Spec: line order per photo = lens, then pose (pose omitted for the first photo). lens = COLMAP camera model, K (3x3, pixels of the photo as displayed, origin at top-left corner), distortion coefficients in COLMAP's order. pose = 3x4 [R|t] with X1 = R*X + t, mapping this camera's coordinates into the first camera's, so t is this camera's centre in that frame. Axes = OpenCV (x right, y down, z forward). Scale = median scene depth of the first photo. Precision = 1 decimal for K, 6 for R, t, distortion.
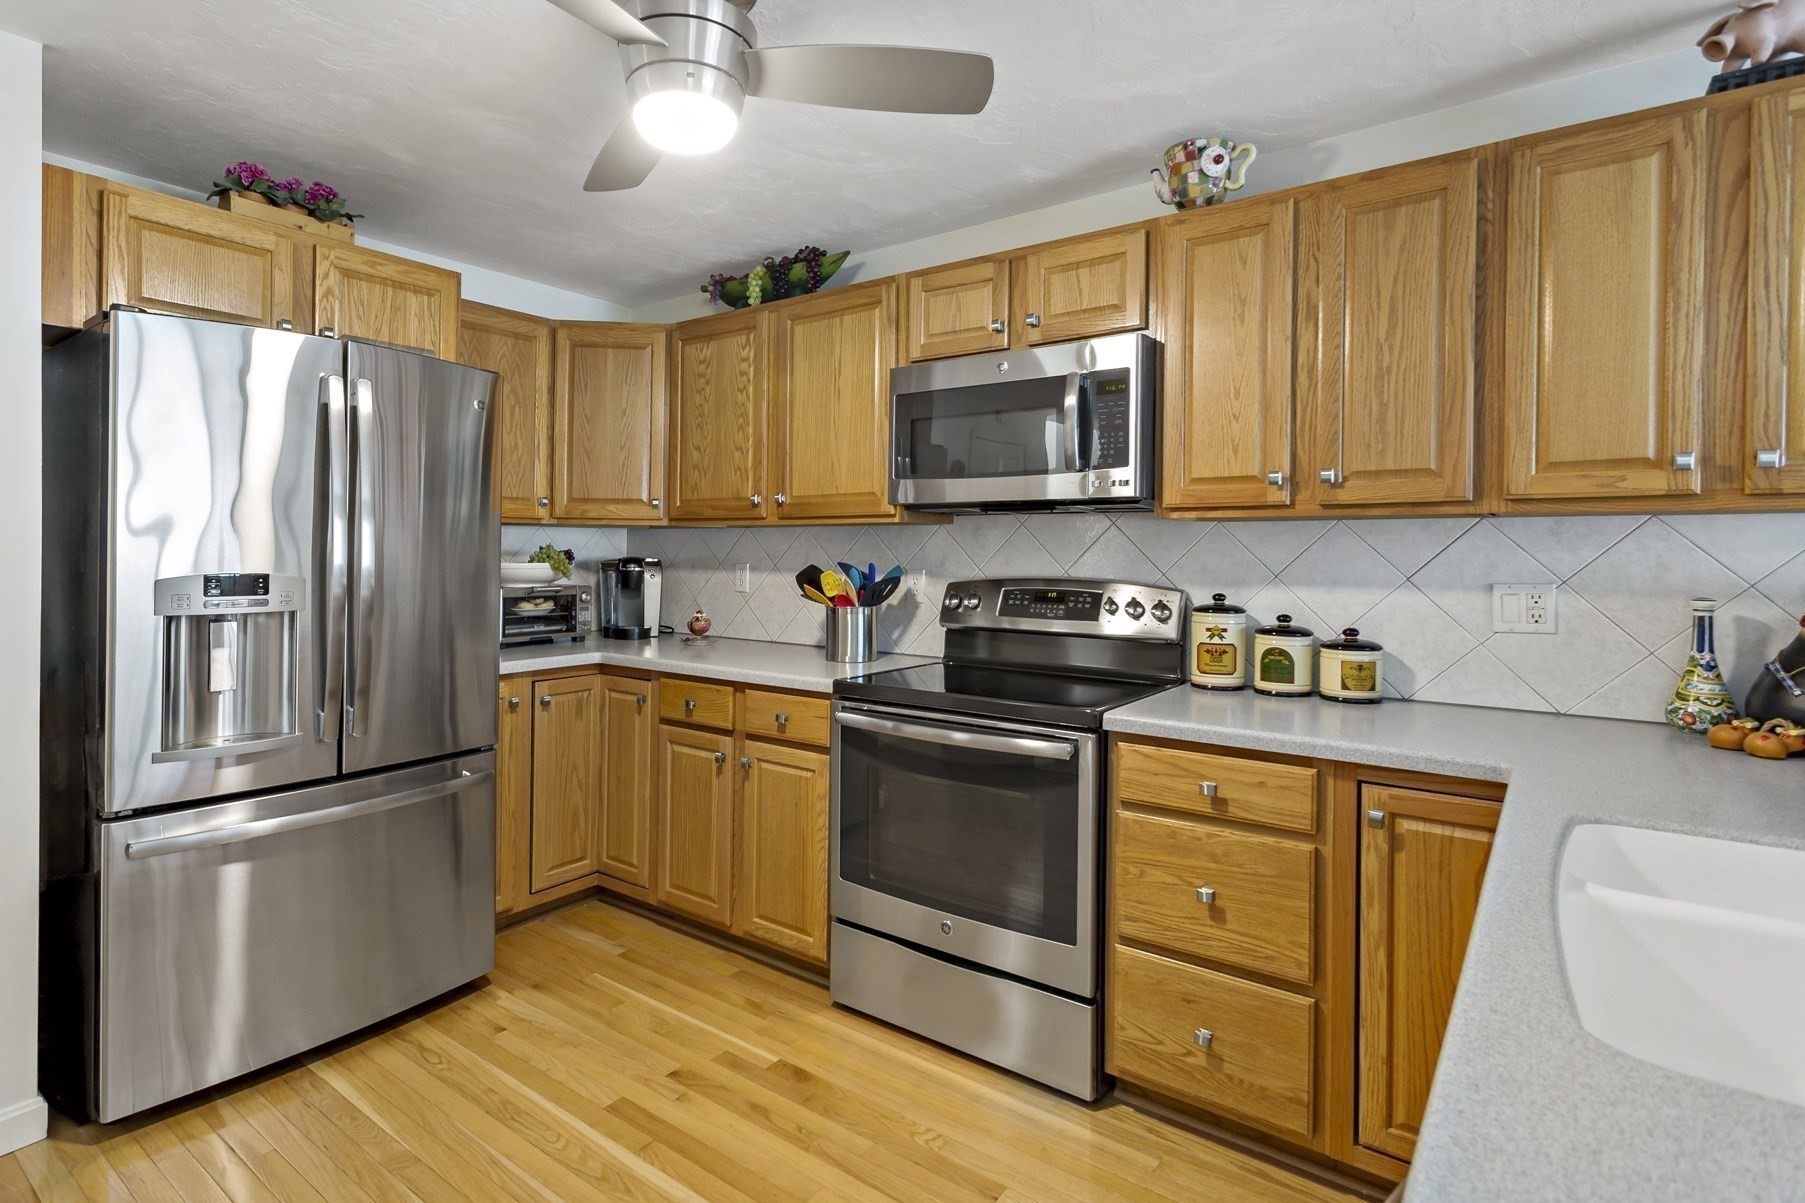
lens RADIAL K [[942.2, 0, 822.7], [0, 942.2, 555.3], [0, 0, 1]] dist [0.000904, 0.007277]
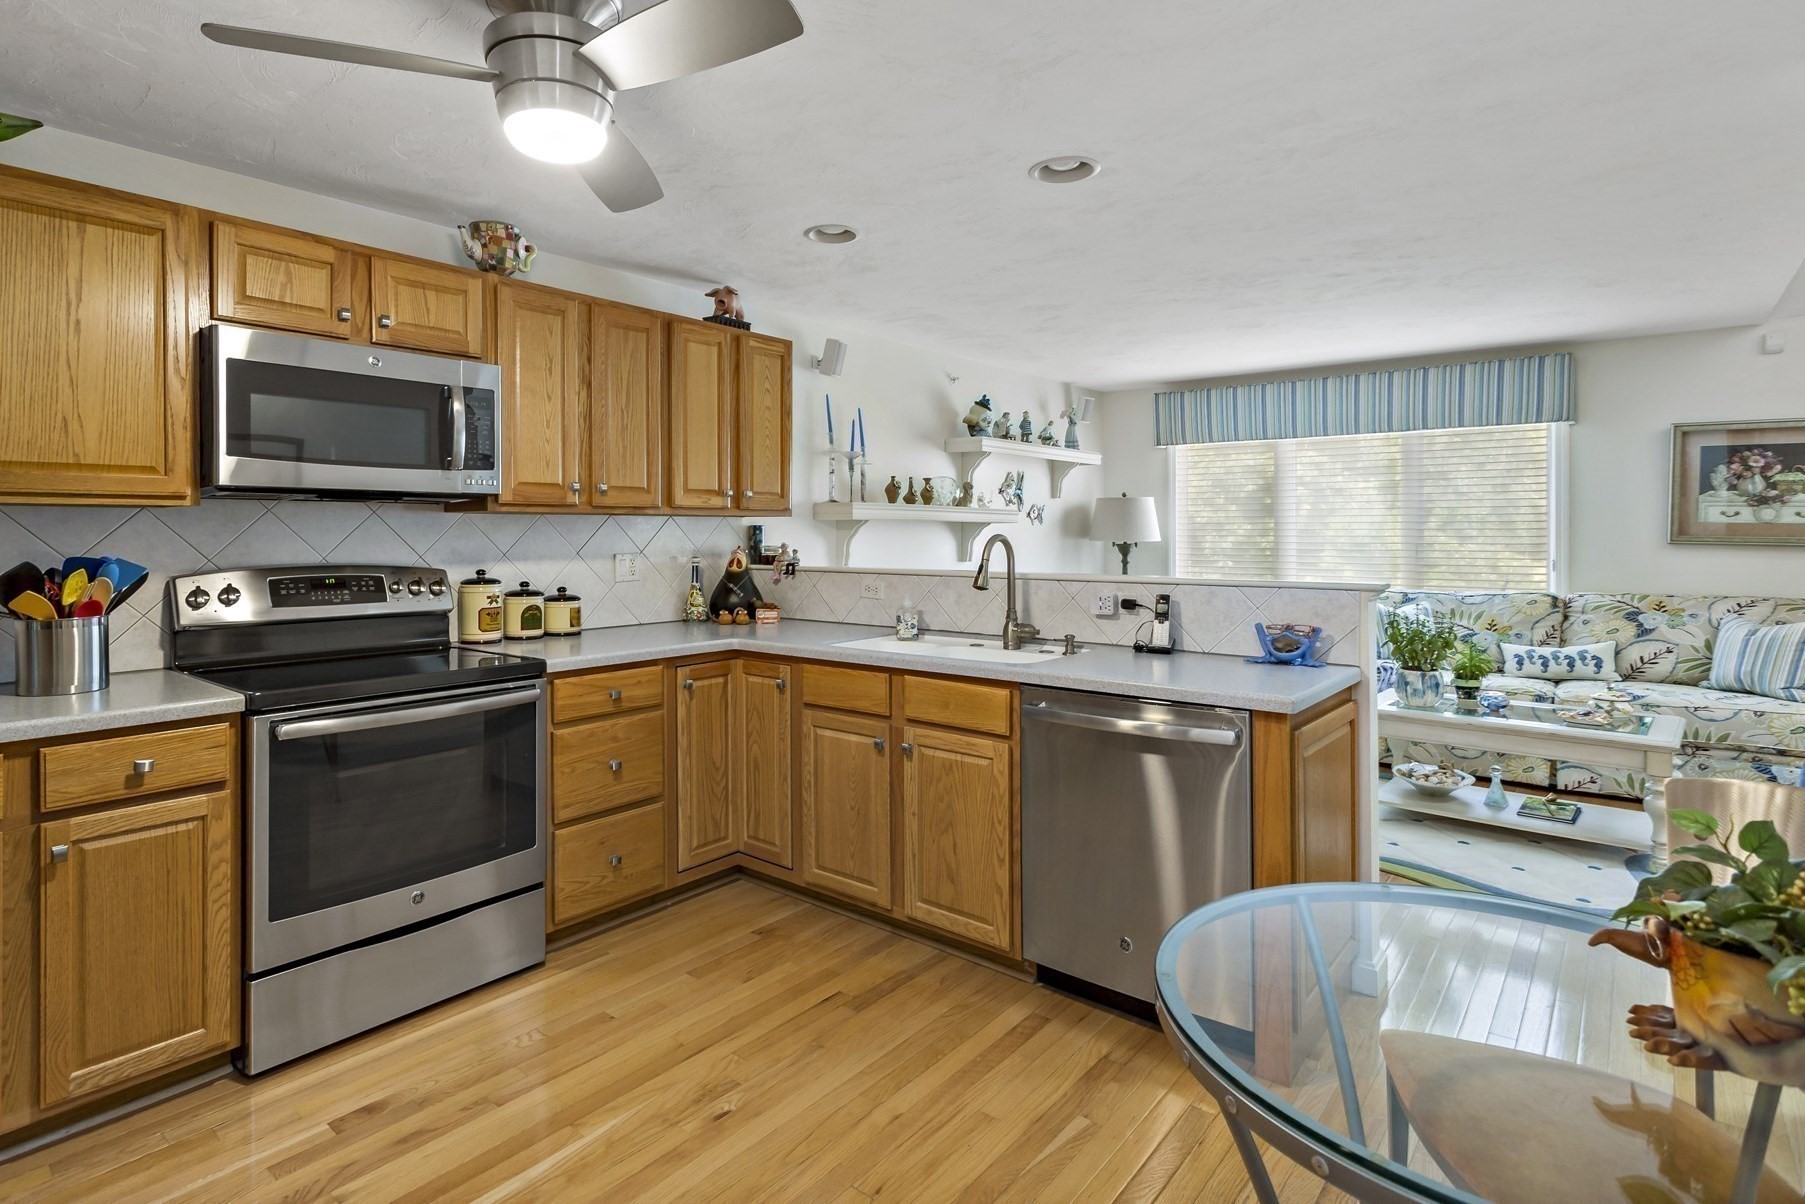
lens RADIAL K [[942.2, 0, 861.0], [0, 942.2, 537.8], [0, 0, 1]] dist [0.000904, 0.007277]
pose [[0.008259, -0.008841, 0.999927, -0.939120], [0.011649, 0.999894, 0.008745, -0.008798], [-0.999898, 0.011576, 0.008361, 0.509177]]
